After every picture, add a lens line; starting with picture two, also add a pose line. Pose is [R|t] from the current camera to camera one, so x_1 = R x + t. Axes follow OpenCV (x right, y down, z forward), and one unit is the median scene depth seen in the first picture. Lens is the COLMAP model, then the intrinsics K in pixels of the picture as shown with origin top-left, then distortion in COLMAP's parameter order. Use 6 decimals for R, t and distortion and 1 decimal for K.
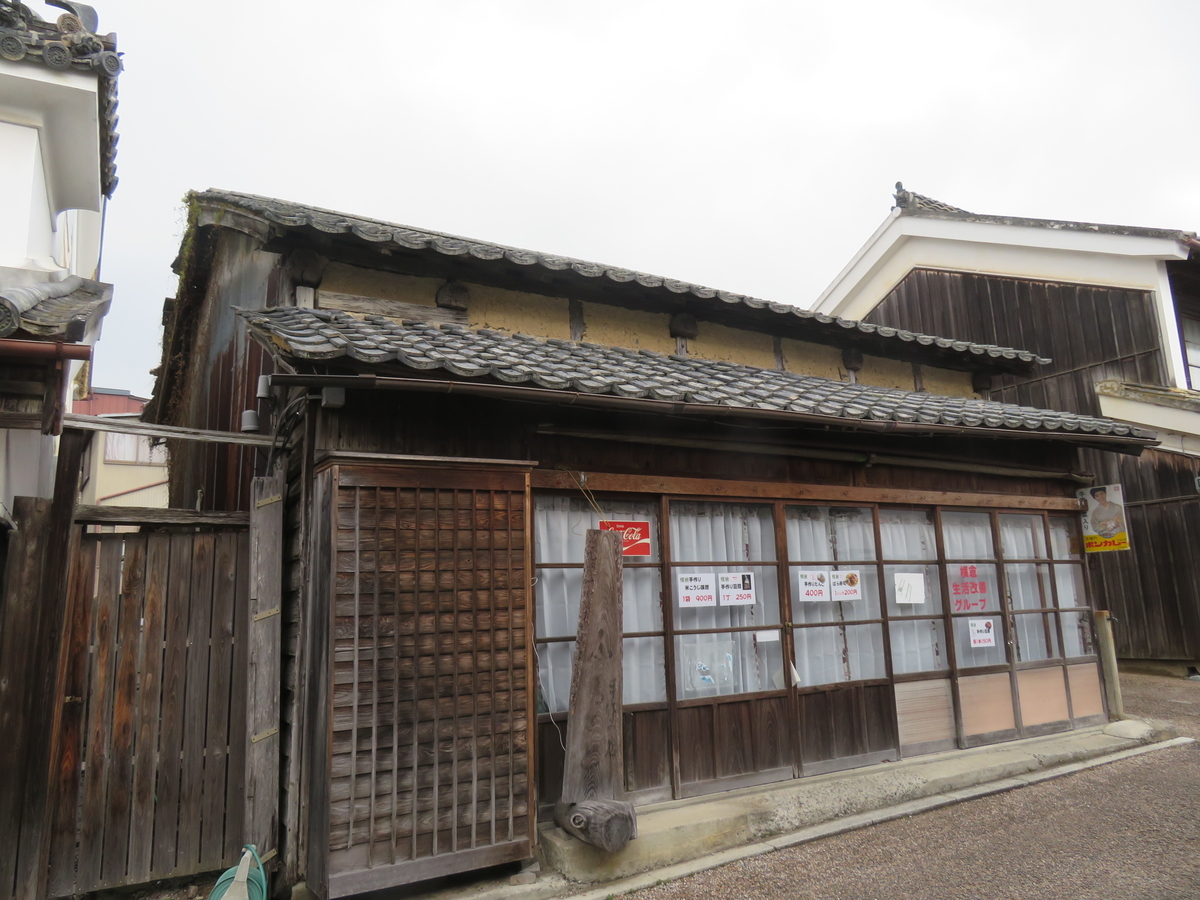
lens RADIAL K [[854.5, 0, 601.4], [0, 854.5, 448.7], [0, 0, 1]] dist [-0.006706, -0.000464]
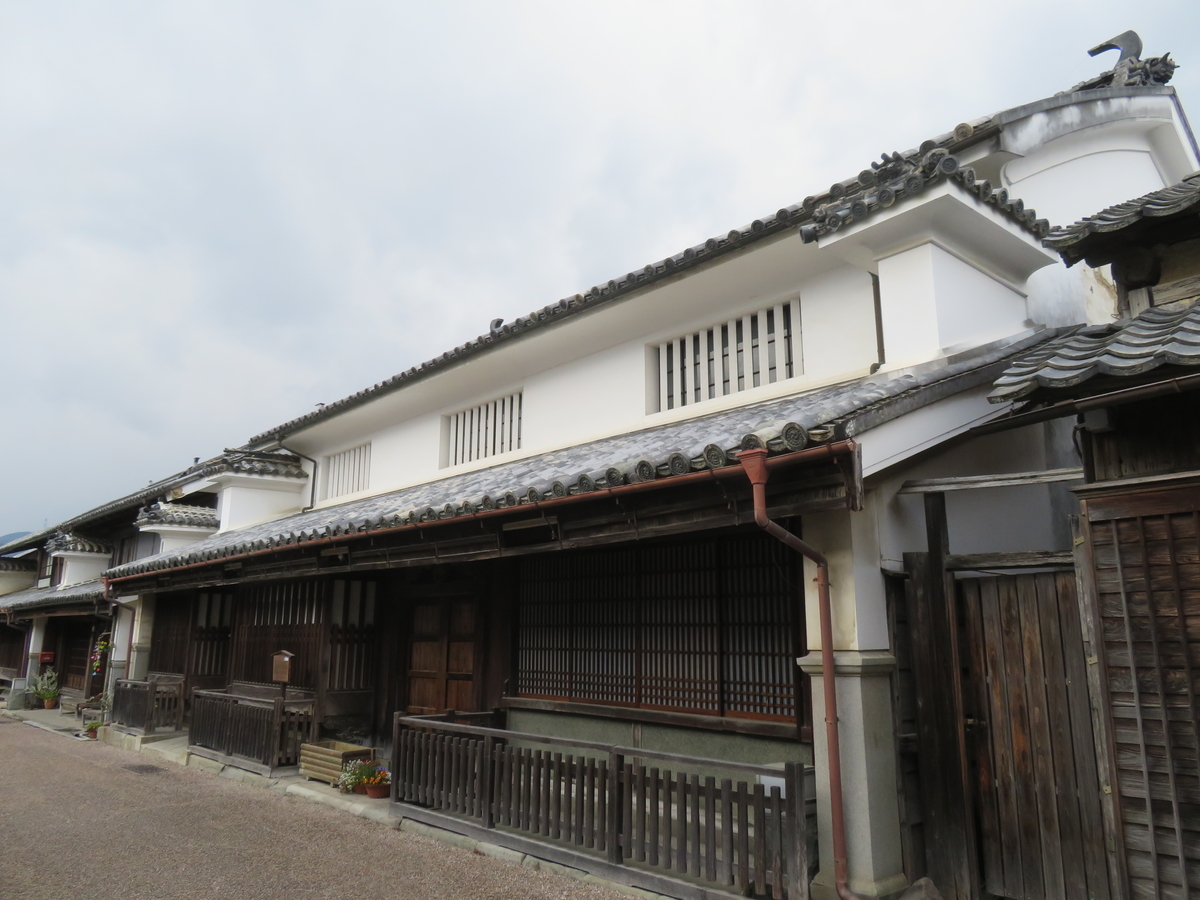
lens RADIAL K [[854.5, 0, 601.4], [0, 854.5, 448.7], [0, 0, 1]] dist [-0.006706, -0.000464]
pose [[0.206315, -0.173843, -0.962919, 0.458843], [0.164225, 0.976284, -0.141069, 0.009658], [0.964606, -0.129031, 0.229972, 0.285334]]
